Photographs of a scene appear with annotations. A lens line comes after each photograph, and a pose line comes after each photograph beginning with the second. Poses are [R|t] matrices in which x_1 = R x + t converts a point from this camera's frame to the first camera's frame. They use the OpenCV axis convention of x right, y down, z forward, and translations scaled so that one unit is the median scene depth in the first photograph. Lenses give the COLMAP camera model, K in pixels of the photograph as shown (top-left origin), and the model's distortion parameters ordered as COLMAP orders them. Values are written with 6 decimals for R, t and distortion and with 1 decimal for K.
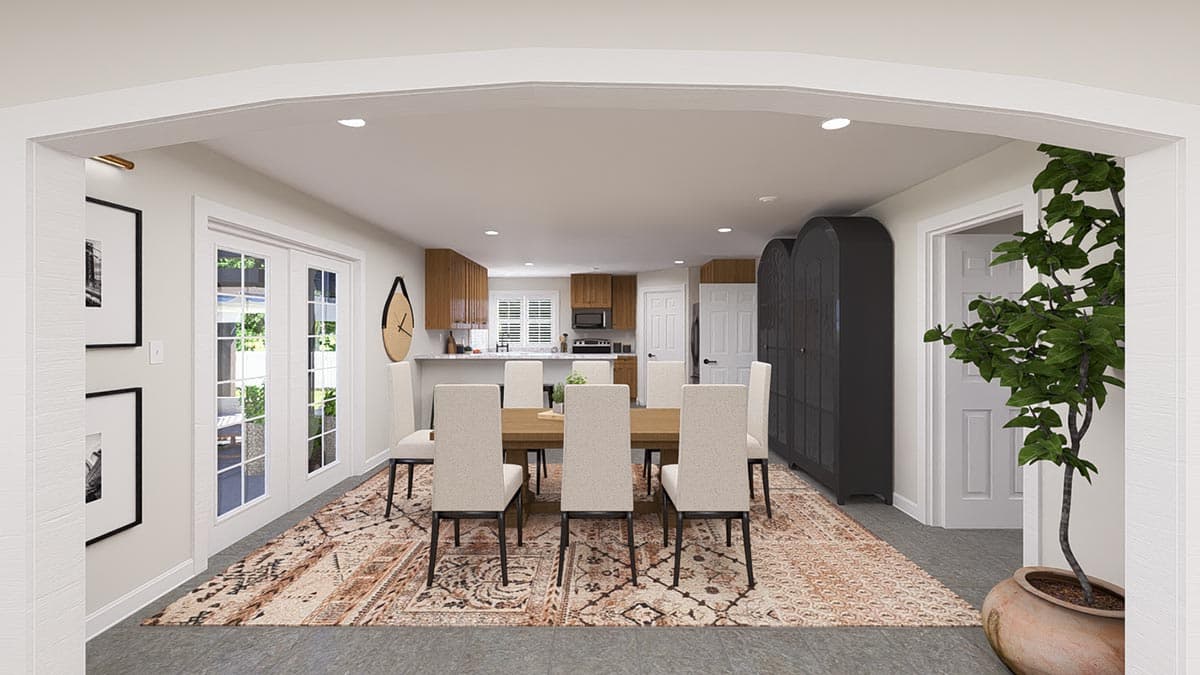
lens RADIAL K [[506.0, 0, 595.6], [0, 506.0, 330.1], [0, 0, 1]] dist [0.001594, 0.000167]
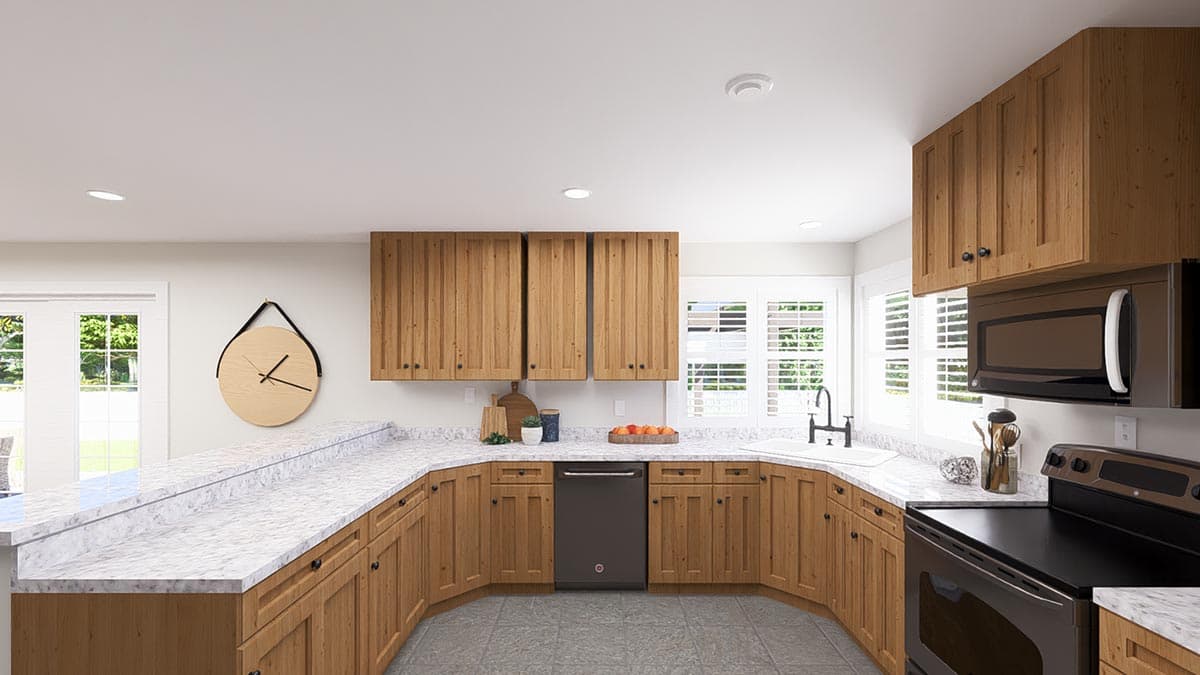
lens RADIAL K [[497.3, 0, 599.8], [0, 497.3, 363.7], [0, 0, 1]] dist [-0.001323, -0.000216]
pose [[0.007574, 0.003384, -0.999966, 0.168416], [-0.001901, 0.999993, 0.003369, -0.014835], [0.999970, 0.001875, 0.007580, 0.846152]]
